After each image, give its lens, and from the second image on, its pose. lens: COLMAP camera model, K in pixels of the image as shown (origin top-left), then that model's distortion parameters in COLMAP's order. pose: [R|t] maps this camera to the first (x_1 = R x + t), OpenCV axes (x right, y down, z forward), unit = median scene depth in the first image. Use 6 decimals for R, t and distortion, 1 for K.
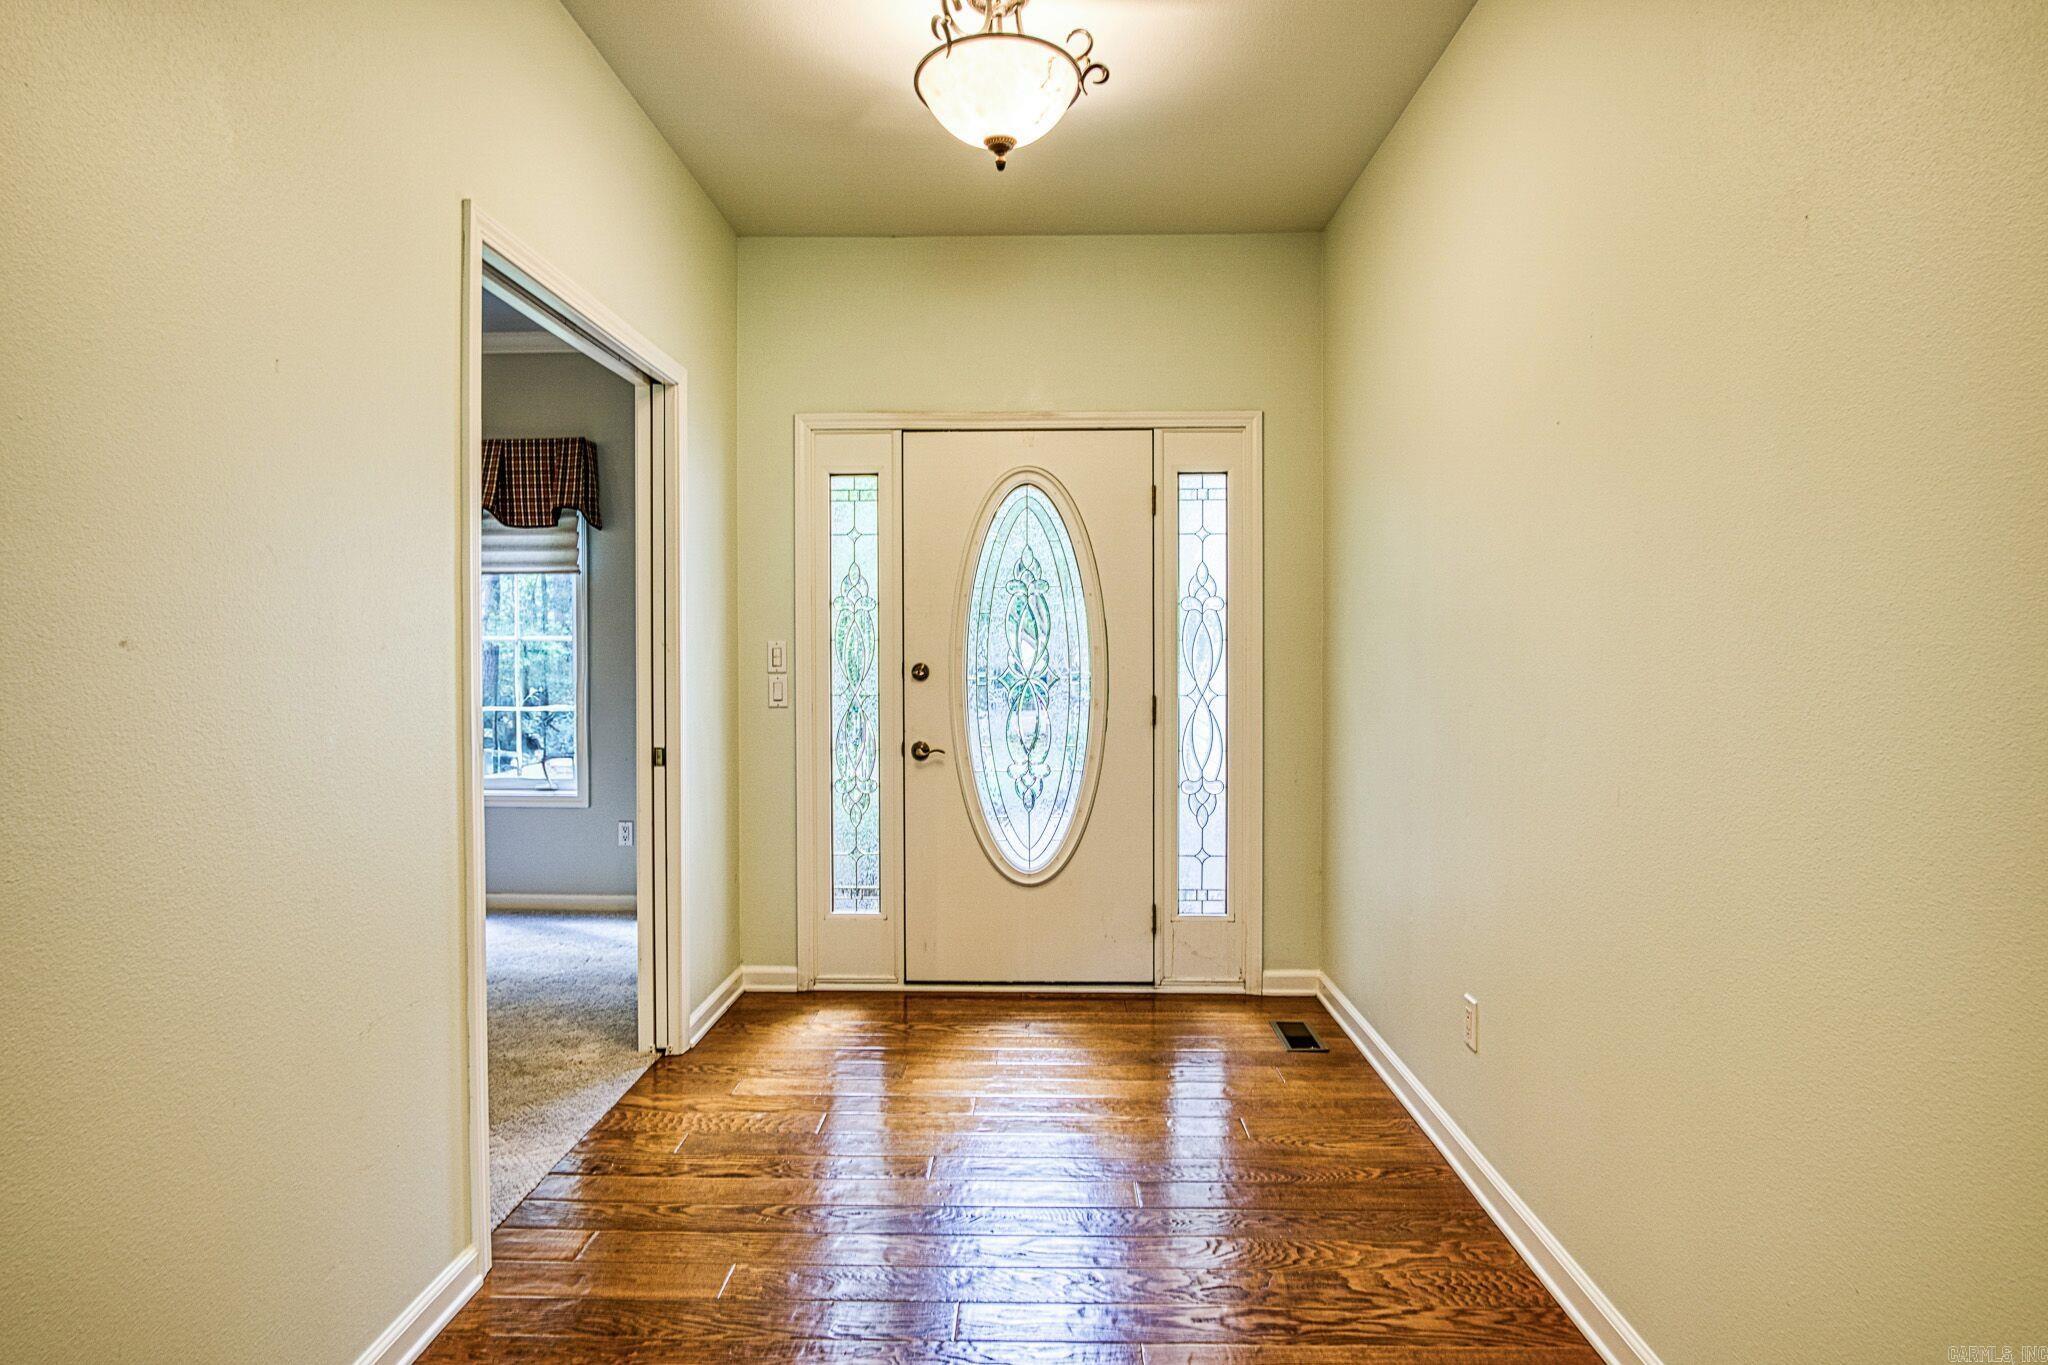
lens RADIAL K [[1120.9, 0, 1016.4], [0, 1120.9, 675.5], [0, 0, 1]] dist [-0.033175, 0.008757]
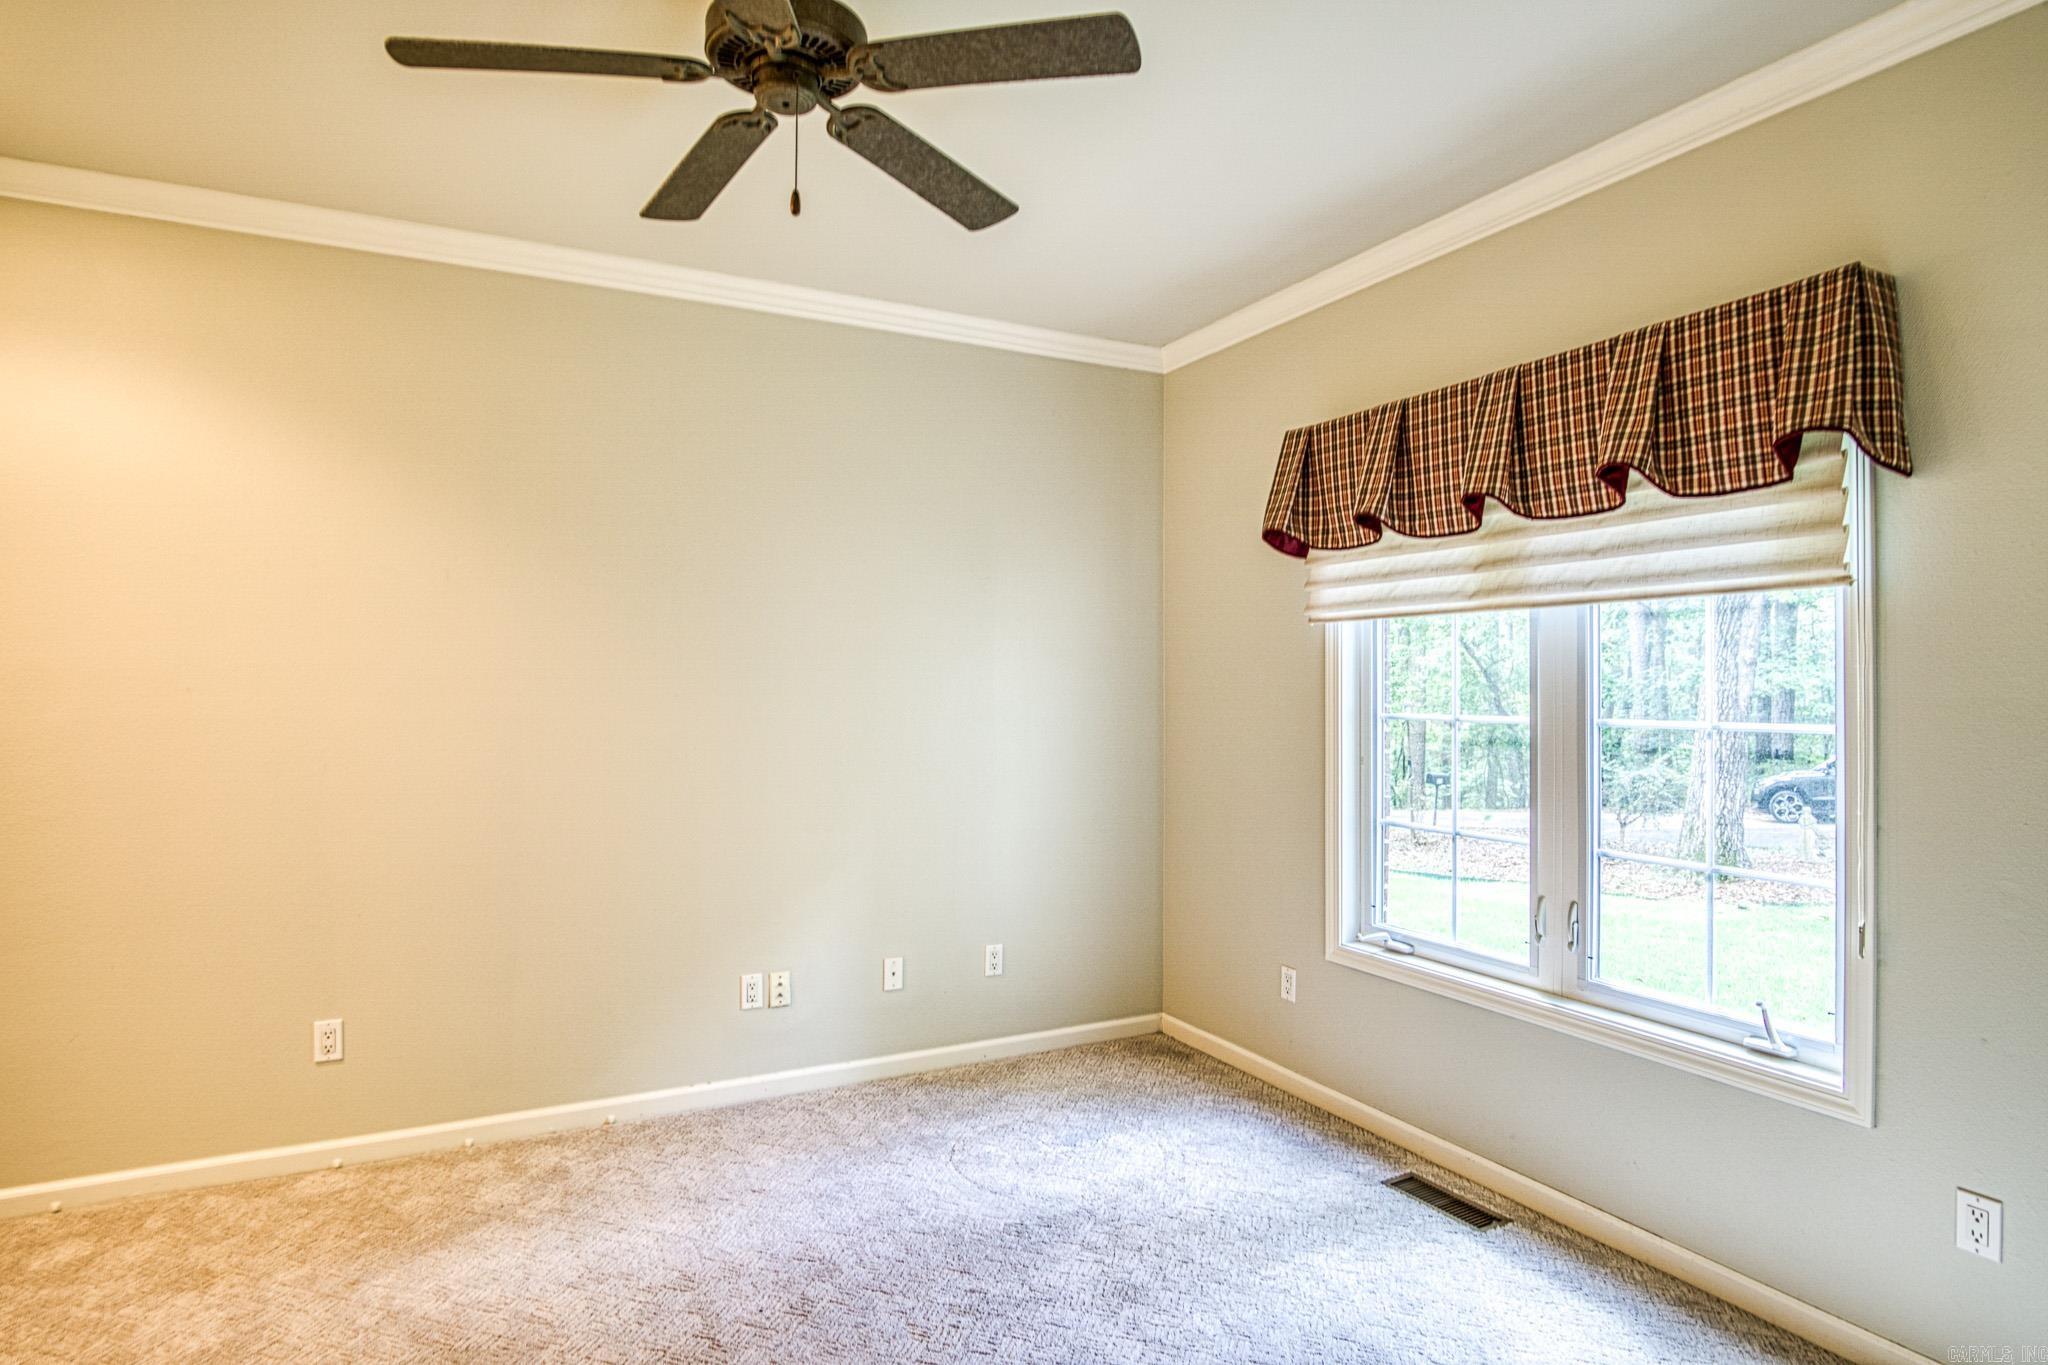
lens RADIAL K [[1120.9, 0, 1007.2], [0, 1120.9, 683.4], [0, 0, 1]] dist [-0.033175, 0.008757]
pose [[0.501320, -0.006203, -0.865240, -0.188936], [-0.011750, 0.999833, -0.013976, -0.043678], [0.865182, 0.017173, 0.501163, 0.510808]]
